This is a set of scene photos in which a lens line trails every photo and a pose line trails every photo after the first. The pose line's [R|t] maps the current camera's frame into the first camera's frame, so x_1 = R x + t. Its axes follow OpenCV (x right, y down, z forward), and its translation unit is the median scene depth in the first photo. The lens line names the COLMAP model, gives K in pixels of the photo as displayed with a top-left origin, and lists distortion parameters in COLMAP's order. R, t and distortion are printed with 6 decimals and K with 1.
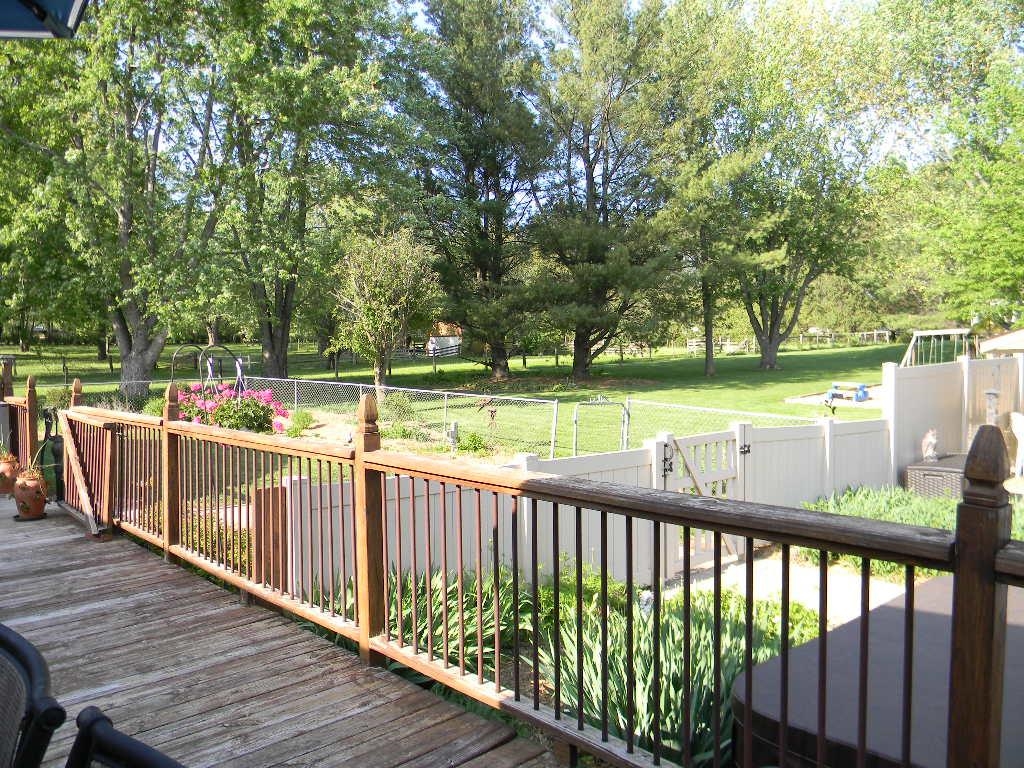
lens RADIAL K [[815.4, 0, 506.6], [0, 815.4, 386.0], [0, 0, 1]] dist [-0.005008, -0.004587]
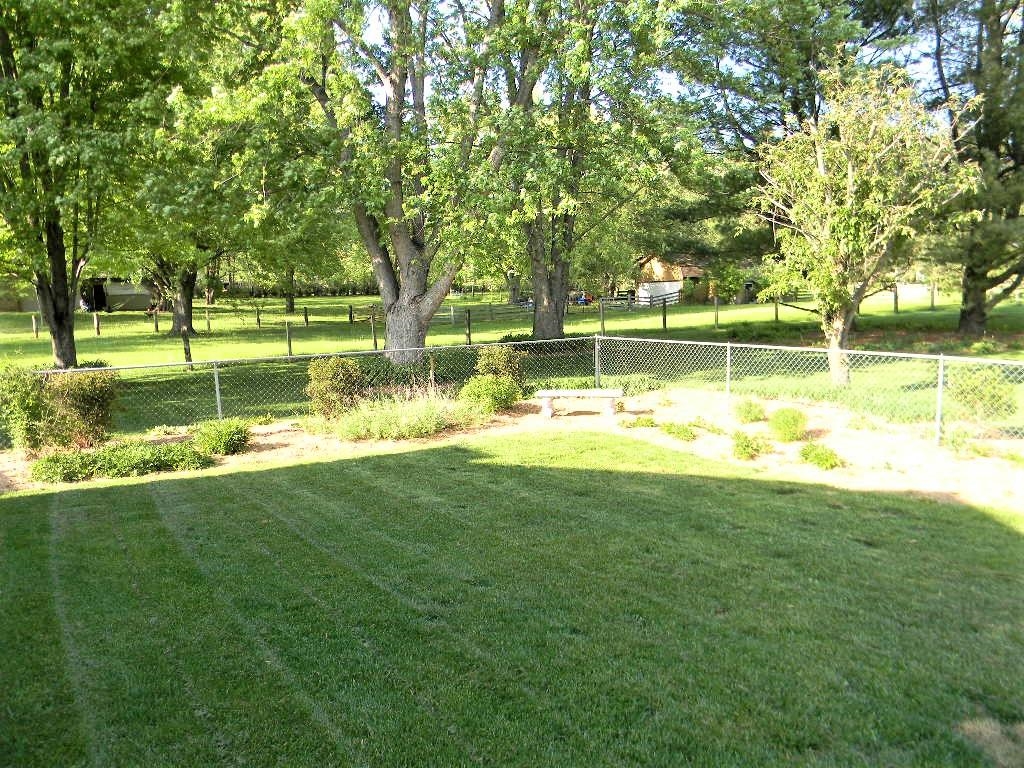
lens RADIAL K [[815.4, 0, 506.6], [0, 815.4, 386.0], [0, 0, 1]] dist [-0.005008, -0.004587]
pose [[0.984397, 0.007339, -0.175809, -0.242538], [0.003311, 0.998180, 0.060212, -0.009893], [0.175931, -0.059855, 0.982581, 0.331259]]
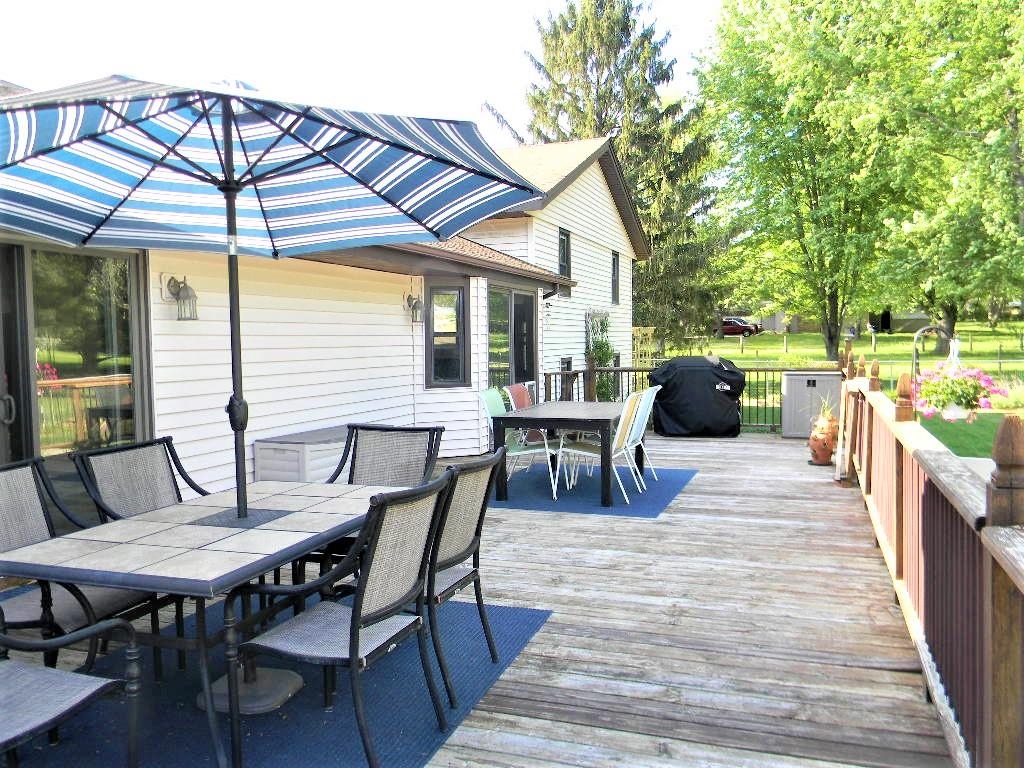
lens RADIAL K [[815.4, 0, 506.6], [0, 815.4, 386.0], [0, 0, 1]] dist [-0.005008, -0.004587]
pose [[0.462767, 0.056886, -0.884653, 0.081341], [-0.030331, 0.998371, 0.048332, -0.001476], [0.885961, 0.004466, 0.463738, -0.006452]]
